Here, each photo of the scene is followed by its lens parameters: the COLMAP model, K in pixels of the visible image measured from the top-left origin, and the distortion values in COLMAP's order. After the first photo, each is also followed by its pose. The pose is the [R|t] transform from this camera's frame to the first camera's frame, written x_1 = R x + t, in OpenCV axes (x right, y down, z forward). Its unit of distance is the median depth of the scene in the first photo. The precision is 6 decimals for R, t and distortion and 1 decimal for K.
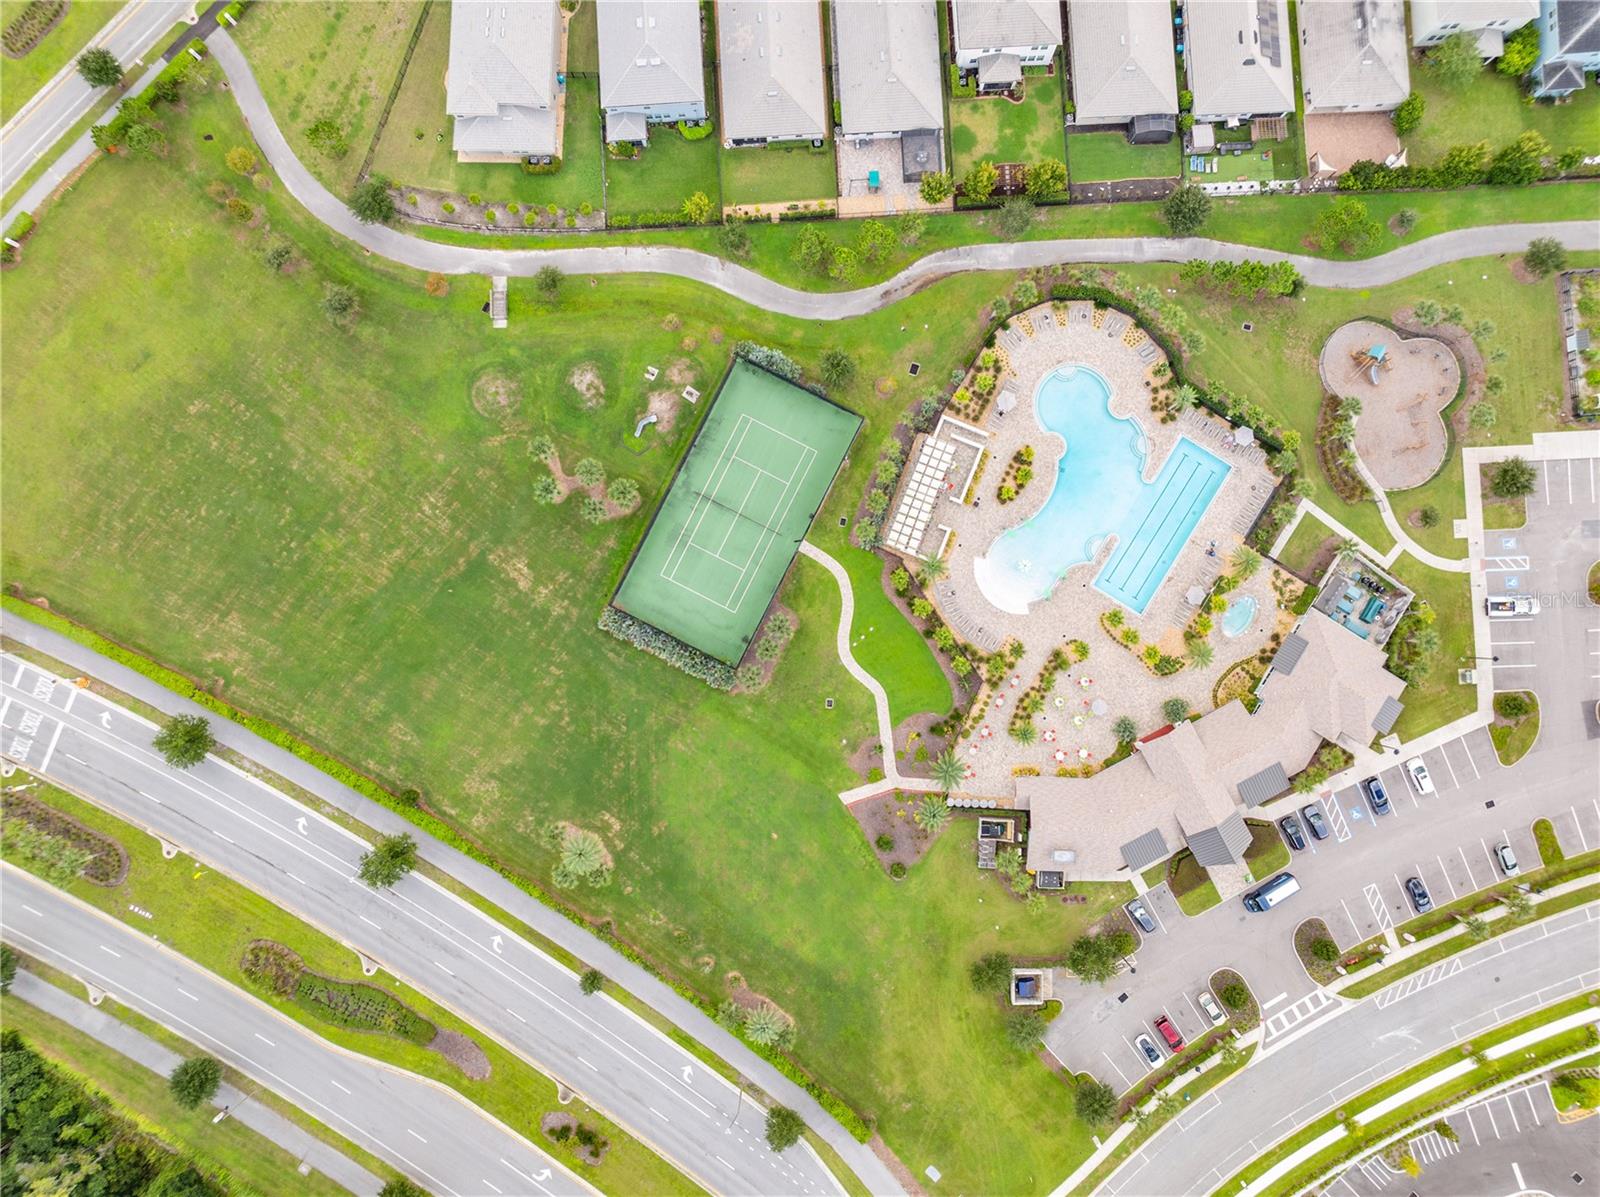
lens RADIAL K [[1121.6, 0, 800.0], [0, 1121.6, 598.5], [0, 0, 1]] dist [-0.037619, -0.007535]
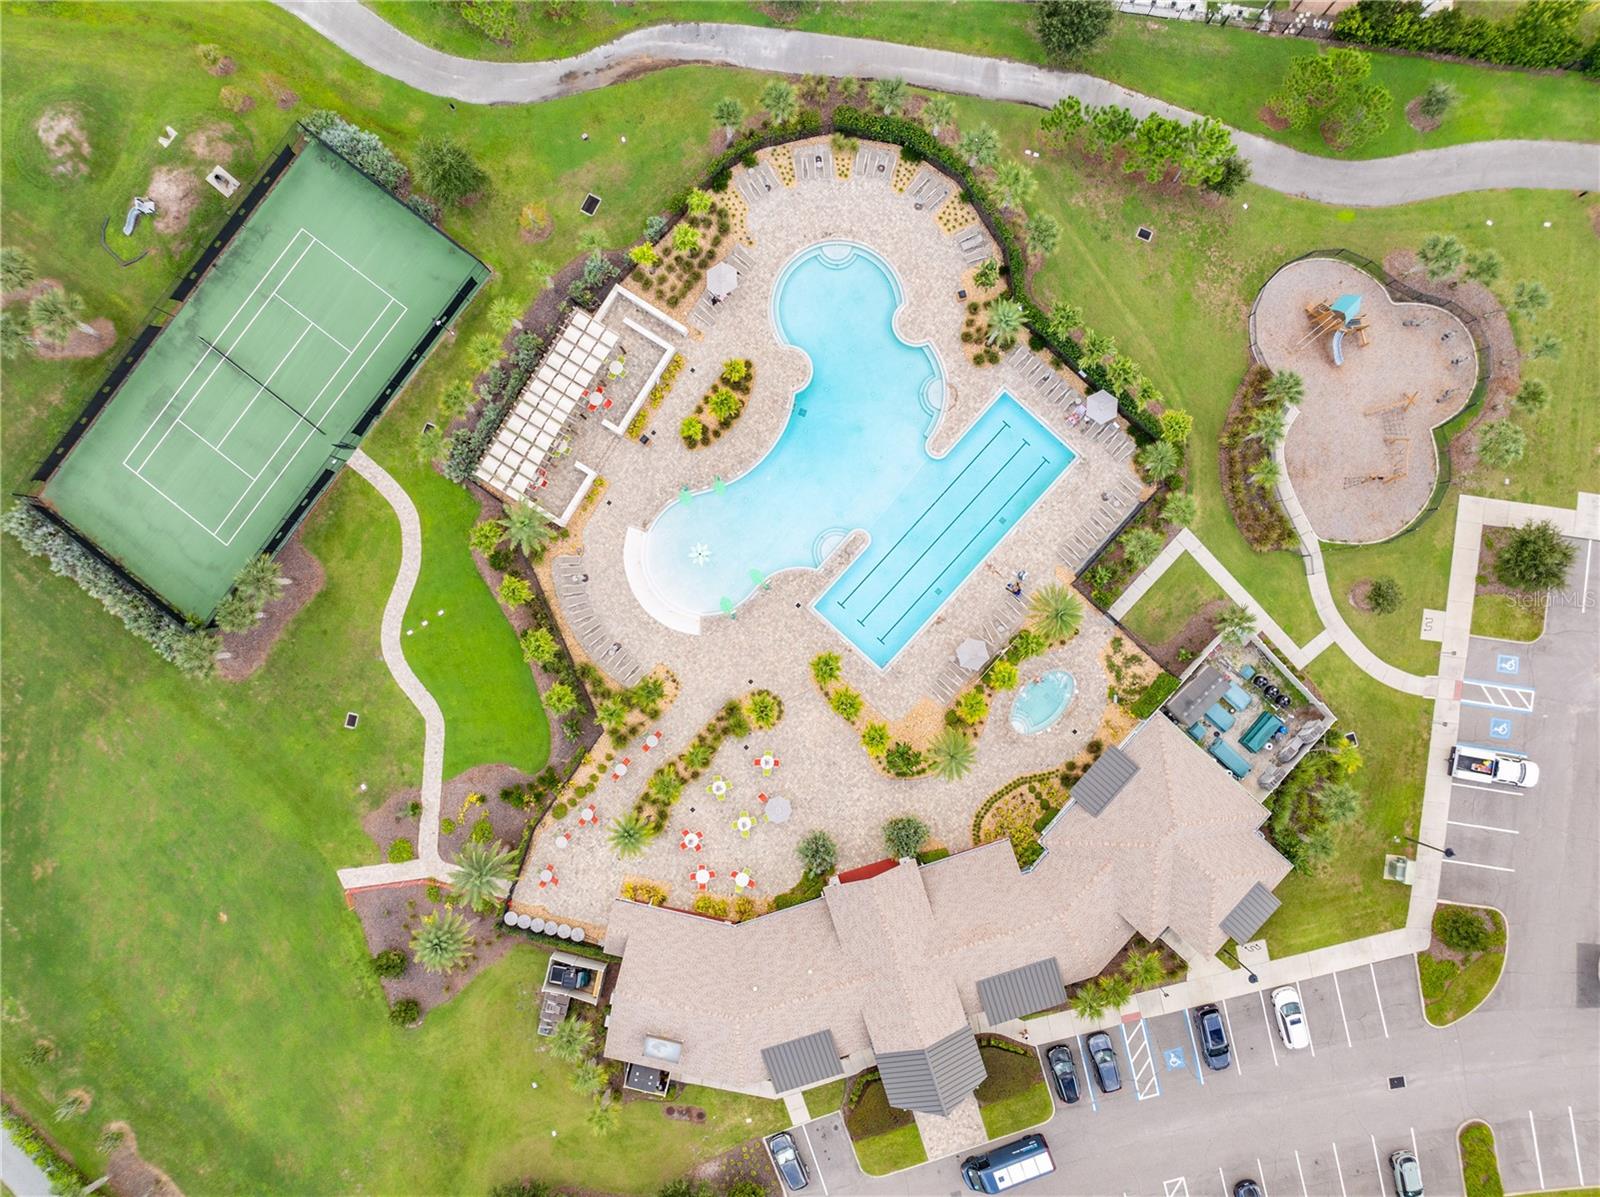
lens RADIAL K [[1117.8, 0, 800.0], [0, 1117.8, 598.5], [0, 0, 1]] dist [-0.036527, 0.003214]
pose [[0.983526, 0.180660, 0.006289, 0.251211], [-0.180678, 0.983539, 0.002451, -0.016787], [-0.005743, -0.003547, 0.999977, 0.398489]]
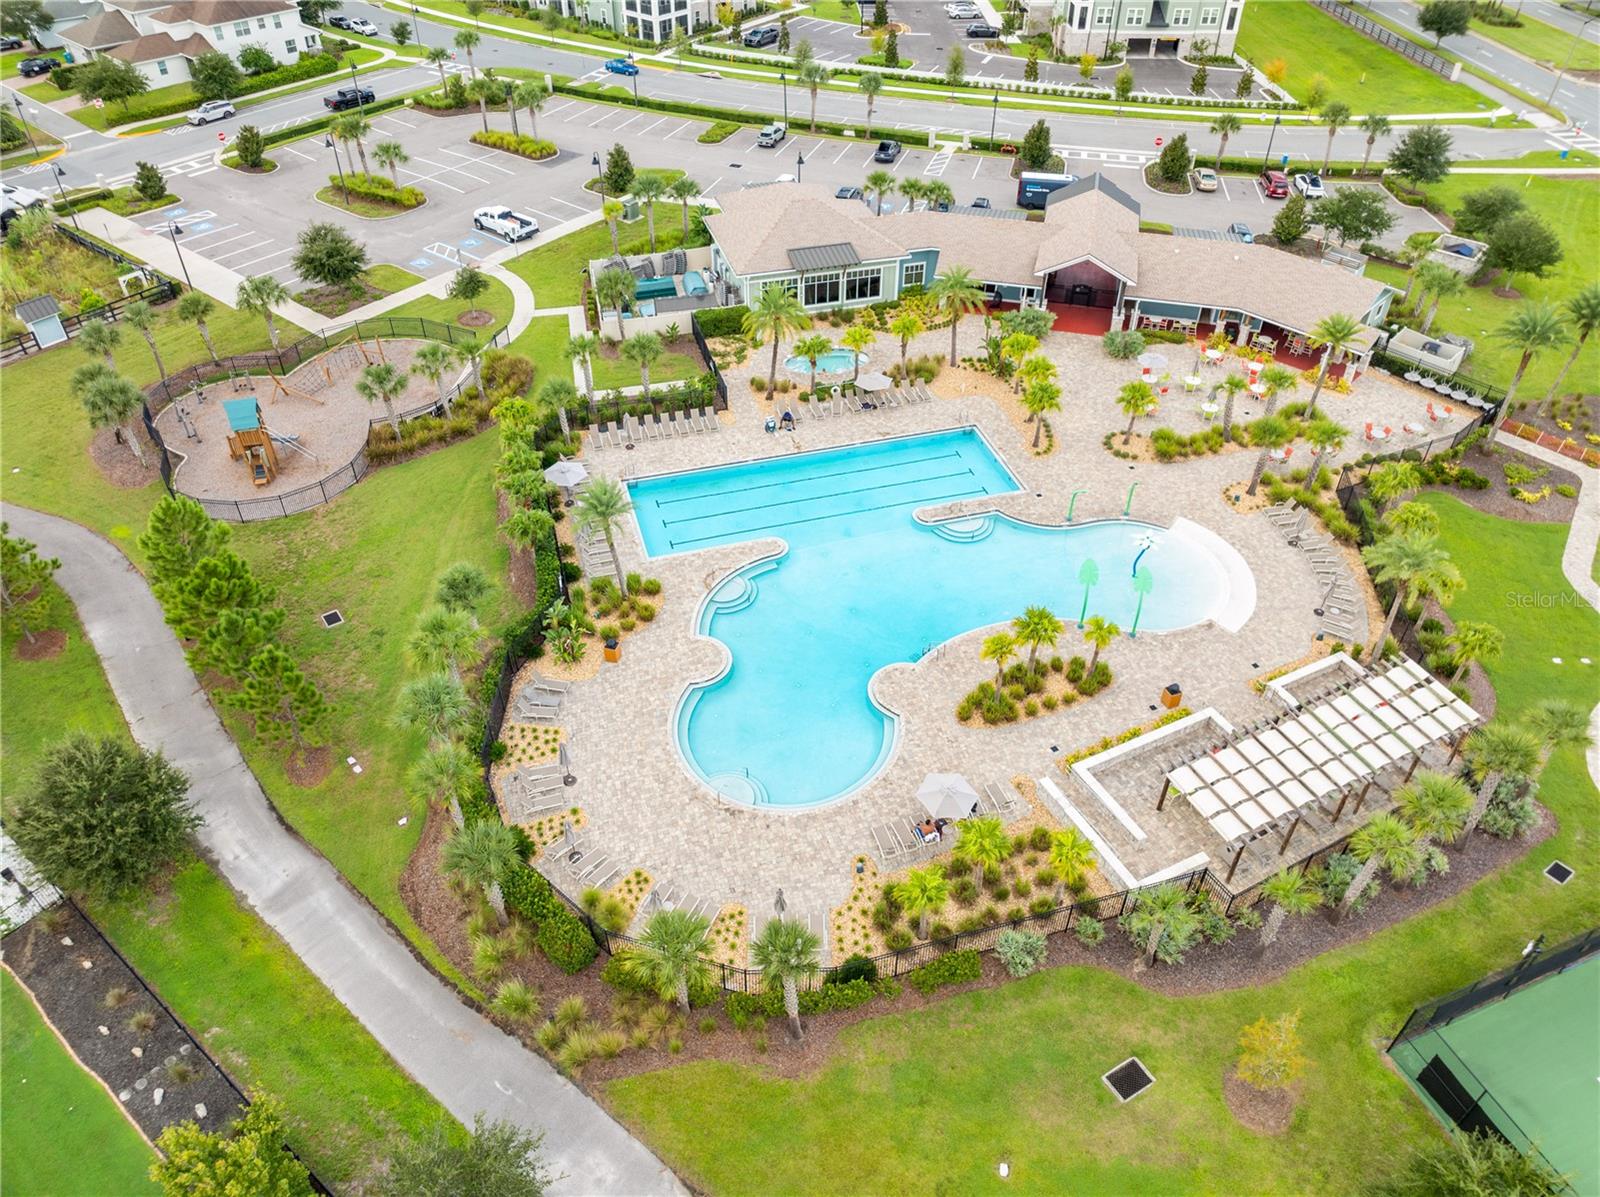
lens RADIAL K [[1121.6, 0, 800.0], [0, 1121.6, 598.5], [0, 0, 1]] dist [-0.037619, -0.007535]
pose [[-0.744309, -0.429011, 0.511814, 0.074565], [0.667766, -0.467047, 0.579617, -0.363653], [-0.009621, 0.773186, 0.634106, 0.743314]]
